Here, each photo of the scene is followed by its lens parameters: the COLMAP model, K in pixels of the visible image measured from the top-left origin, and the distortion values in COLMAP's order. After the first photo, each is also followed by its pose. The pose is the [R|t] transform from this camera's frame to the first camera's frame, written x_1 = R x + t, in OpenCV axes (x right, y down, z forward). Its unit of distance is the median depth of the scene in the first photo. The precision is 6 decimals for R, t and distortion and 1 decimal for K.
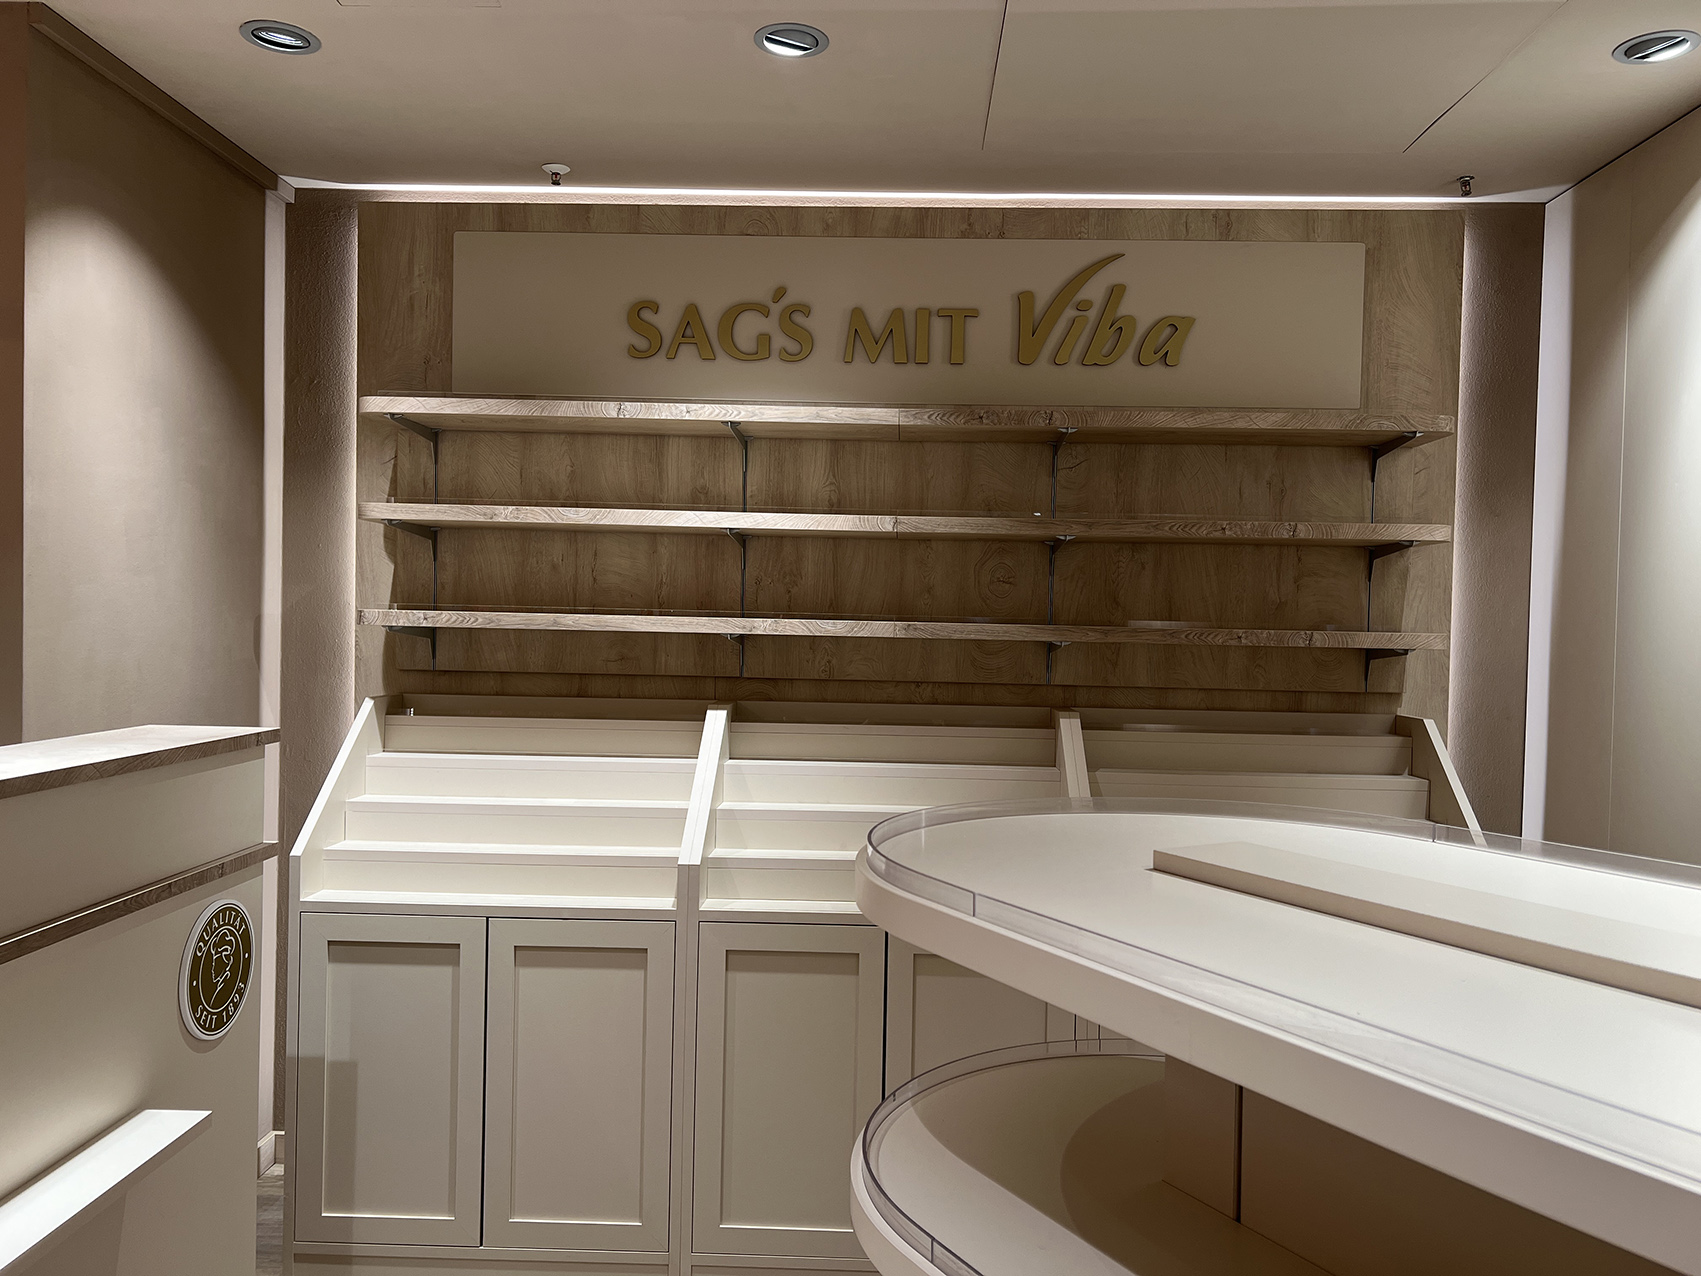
lens RADIAL K [[1292.2, 0, 858.2], [0, 1292.2, 635.1], [0, 0, 1]] dist [0.015091, -0.003426]
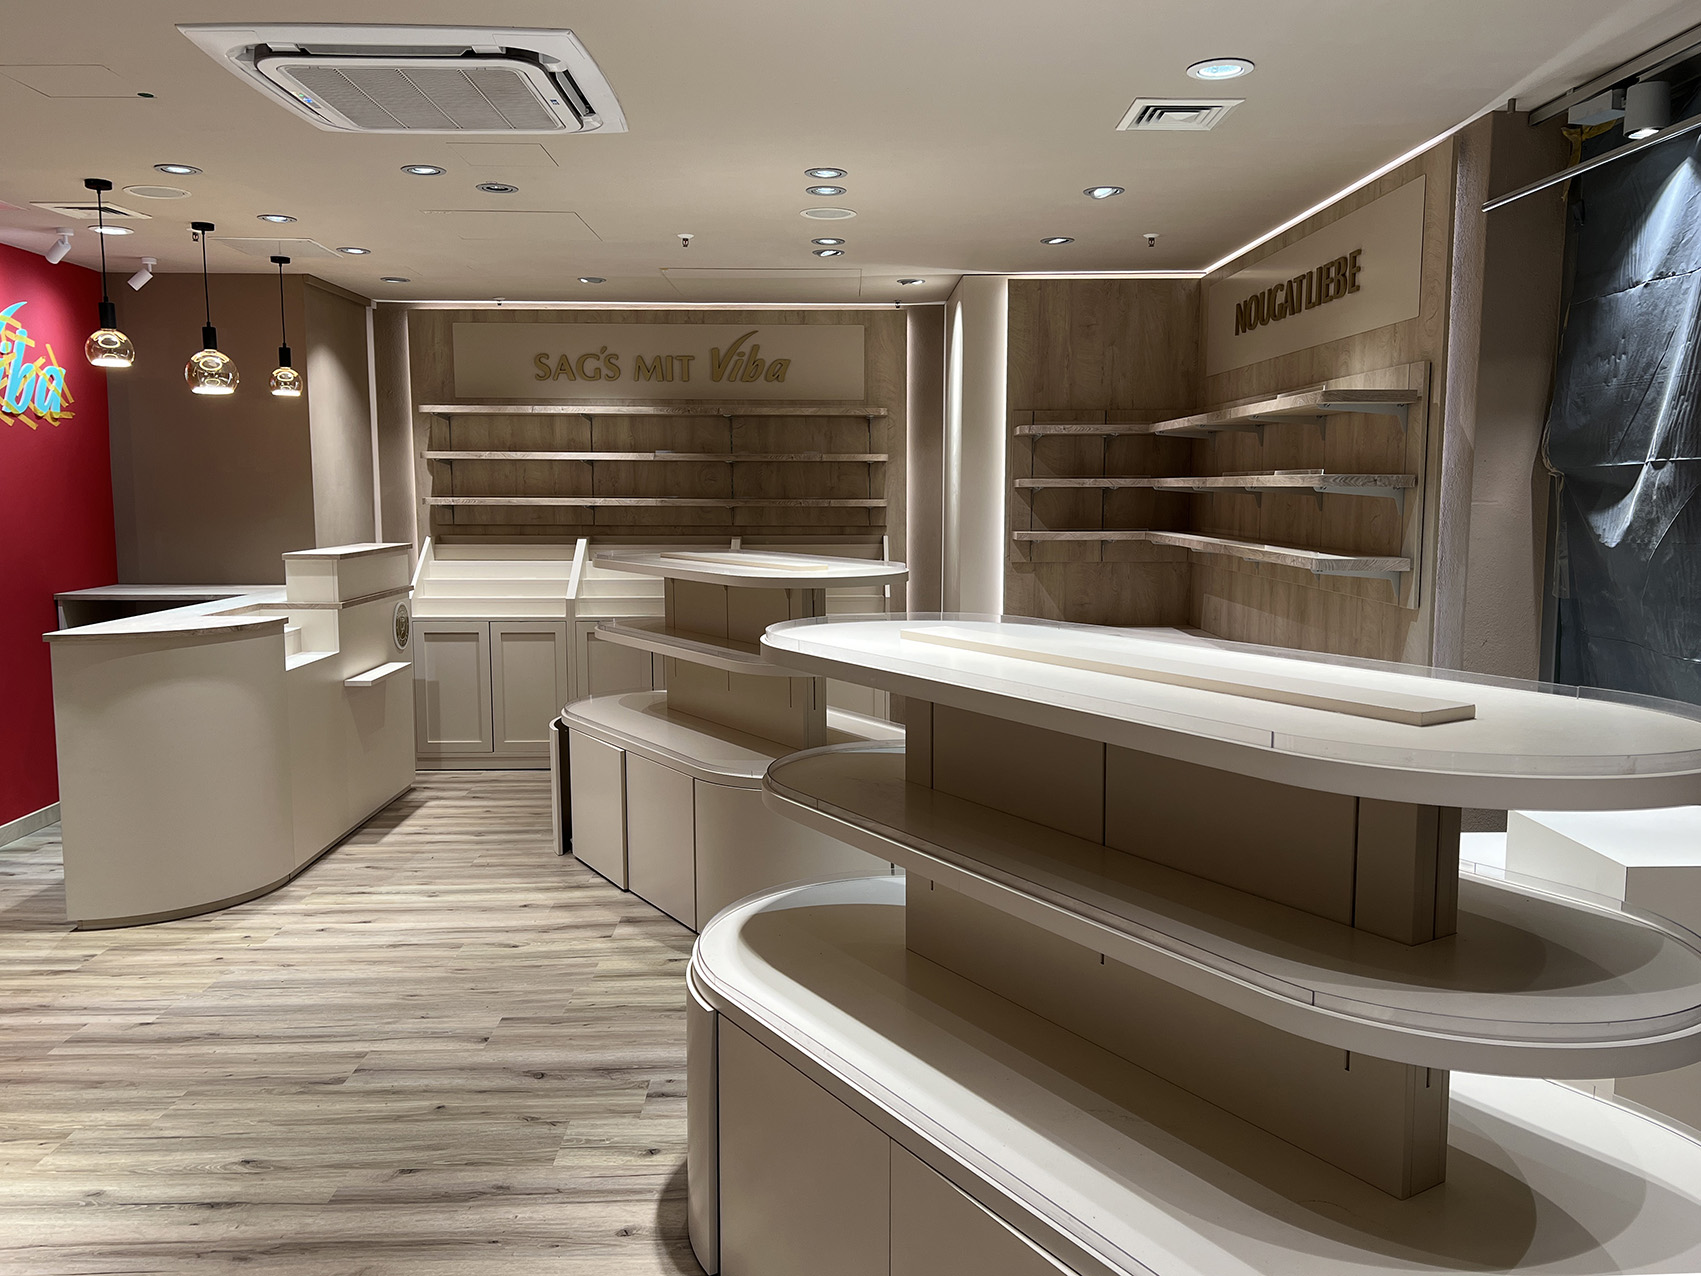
lens RADIAL K [[1292.2, 0, 846.1], [0, 1292.2, 643.4], [0, 0, 1]] dist [0.015091, -0.003426]
pose [[0.998288, -0.025467, 0.052656, 0.224416], [0.019851, 0.994321, 0.104551, 0.011511], [-0.055020, -0.103326, 0.993125, -1.275380]]
